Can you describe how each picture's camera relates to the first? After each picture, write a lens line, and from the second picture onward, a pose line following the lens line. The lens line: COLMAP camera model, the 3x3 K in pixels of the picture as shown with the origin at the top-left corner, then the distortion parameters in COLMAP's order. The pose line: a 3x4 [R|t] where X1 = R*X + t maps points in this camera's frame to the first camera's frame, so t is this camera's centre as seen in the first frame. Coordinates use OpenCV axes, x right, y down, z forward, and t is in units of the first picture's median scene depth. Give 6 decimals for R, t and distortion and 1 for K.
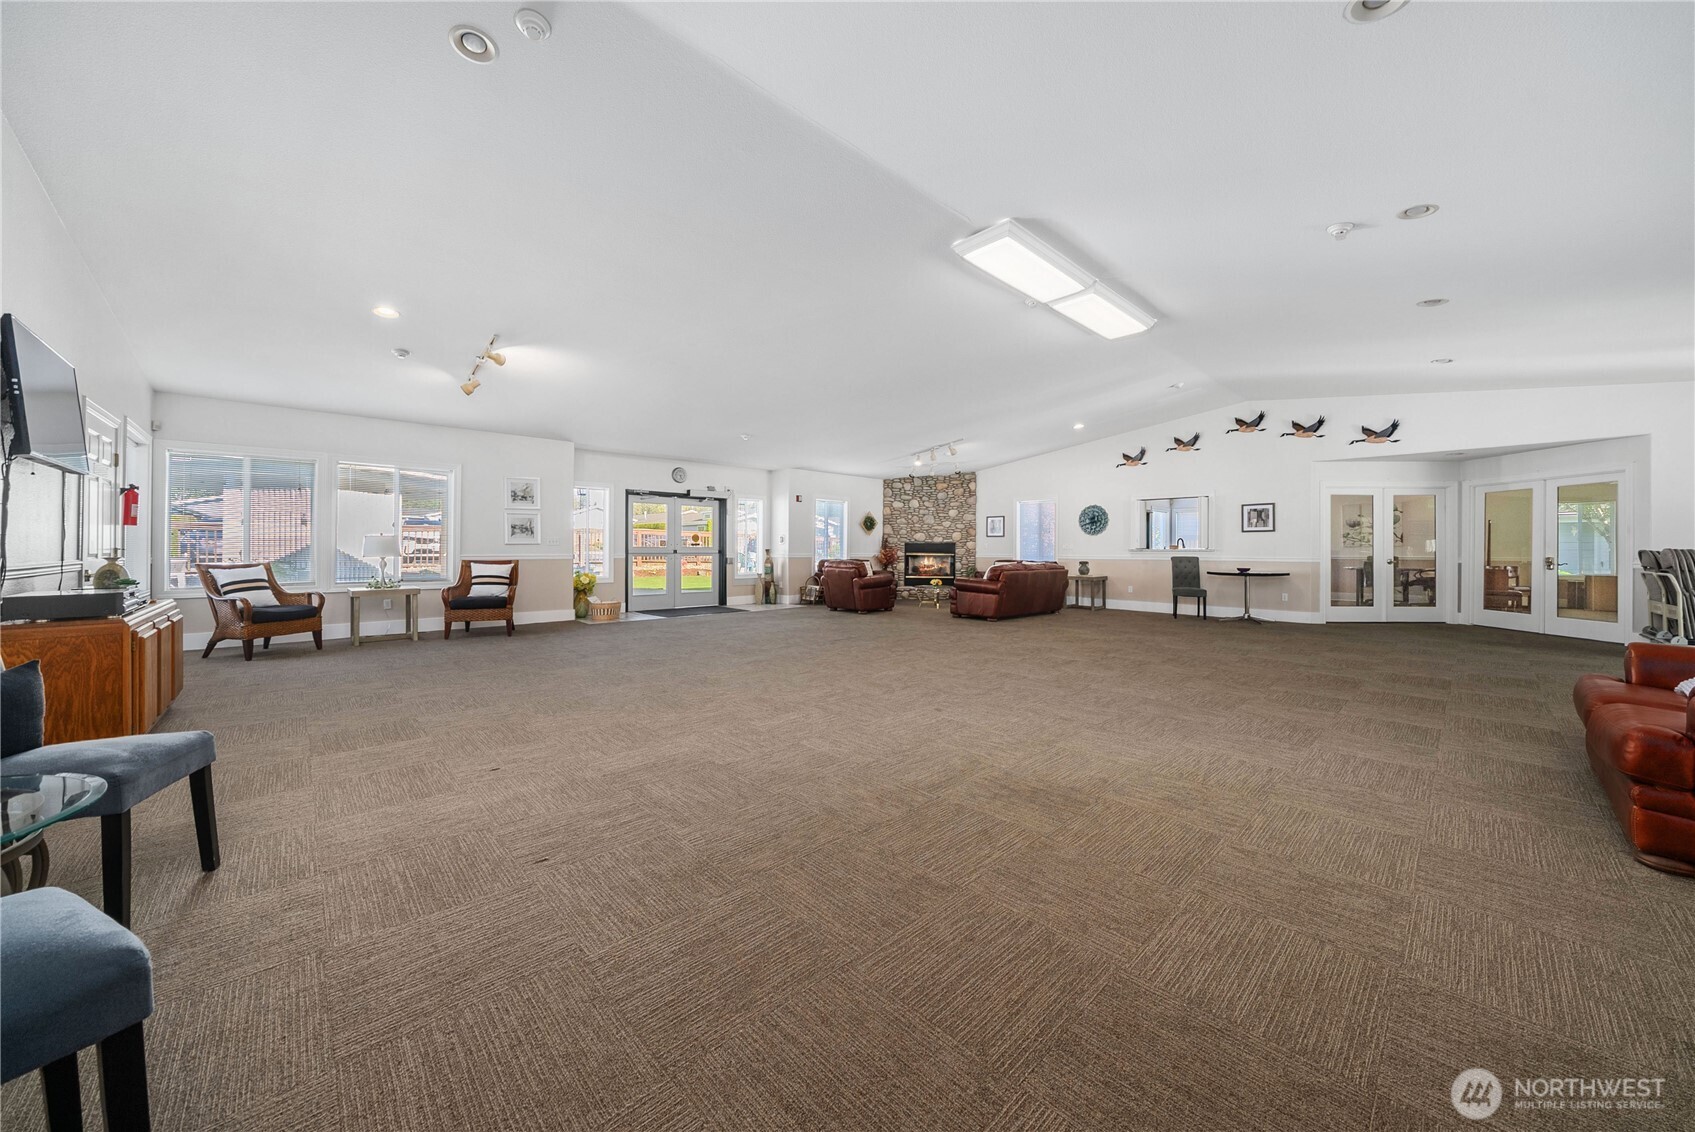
lens RADIAL K [[584.0, 0, 845.4], [0, 584.0, 553.9], [0, 0, 1]] dist [-0.005615, 0.000118]
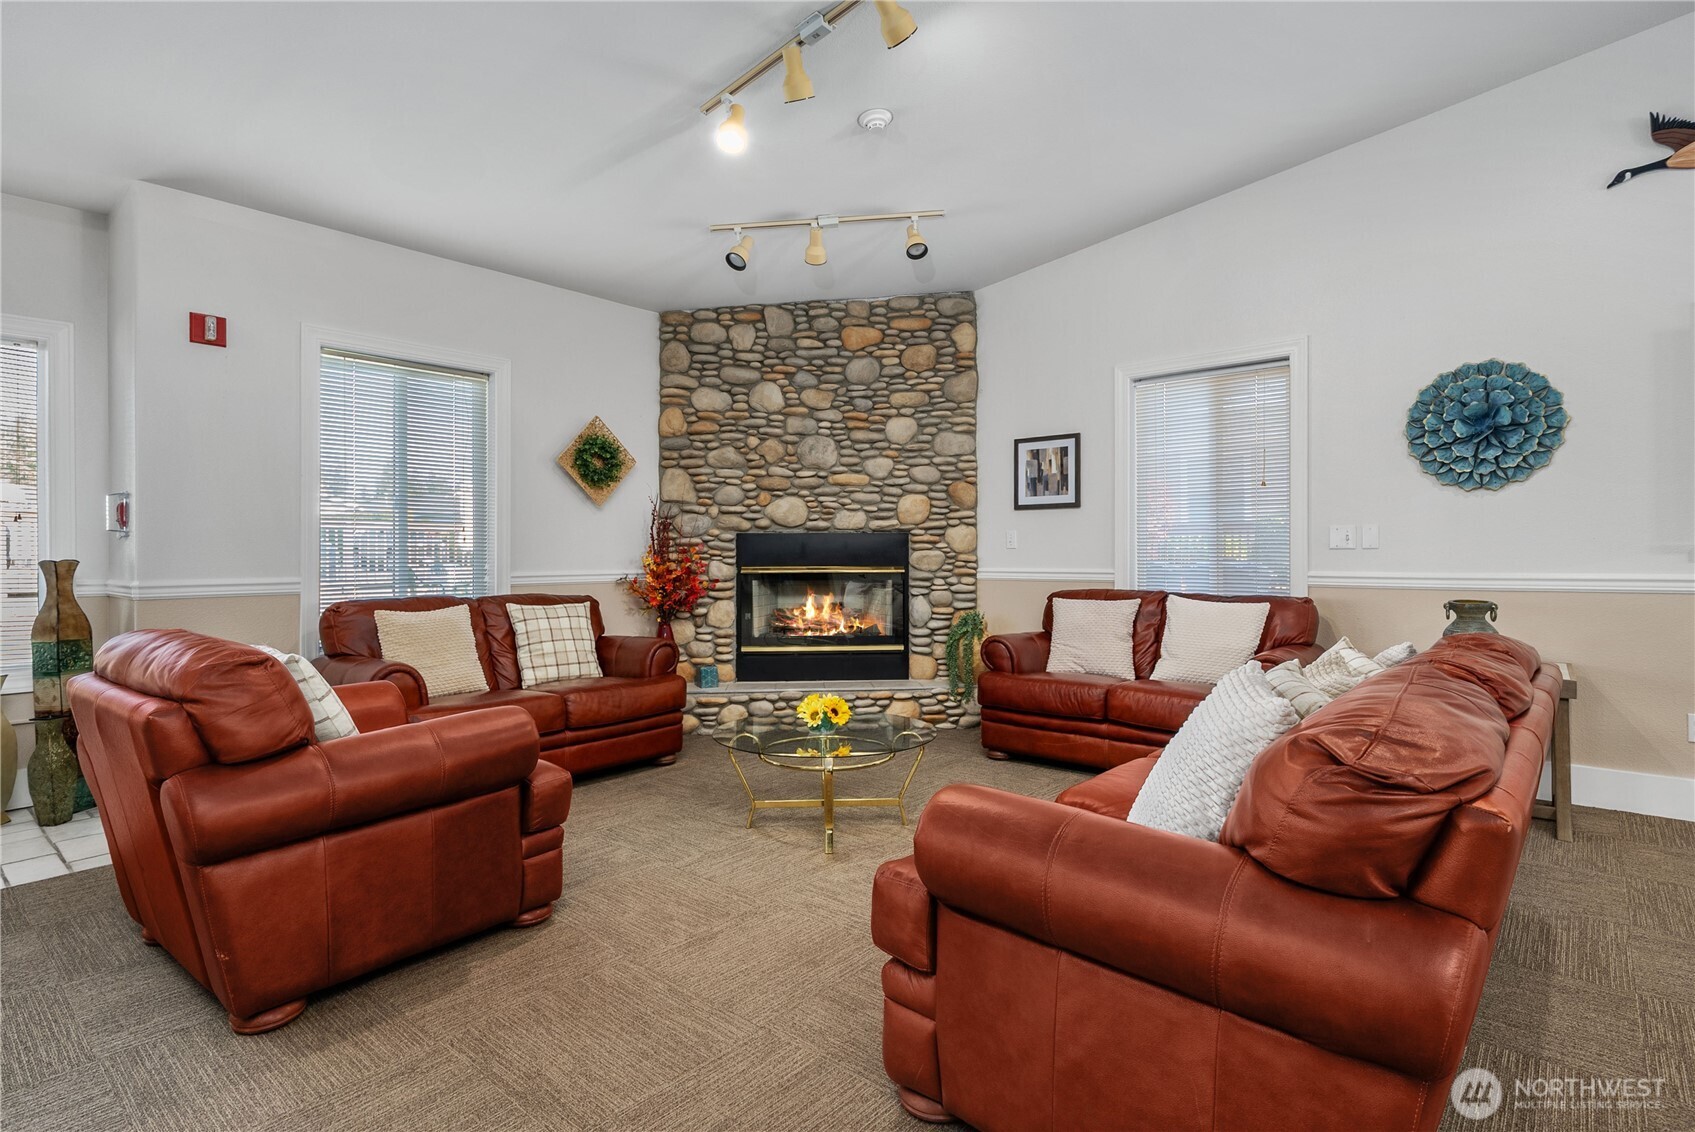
lens RADIAL K [[736.5, 0, 845.0], [0, 736.5, 565.9], [0, 0, 1]] dist [0.001045, 0.000057]
pose [[0.994811, -0.009761, 0.101267, 0.118456], [0.009376, 0.999947, 0.004268, -0.003281], [-0.101303, -0.003296, 0.994850, 0.634680]]
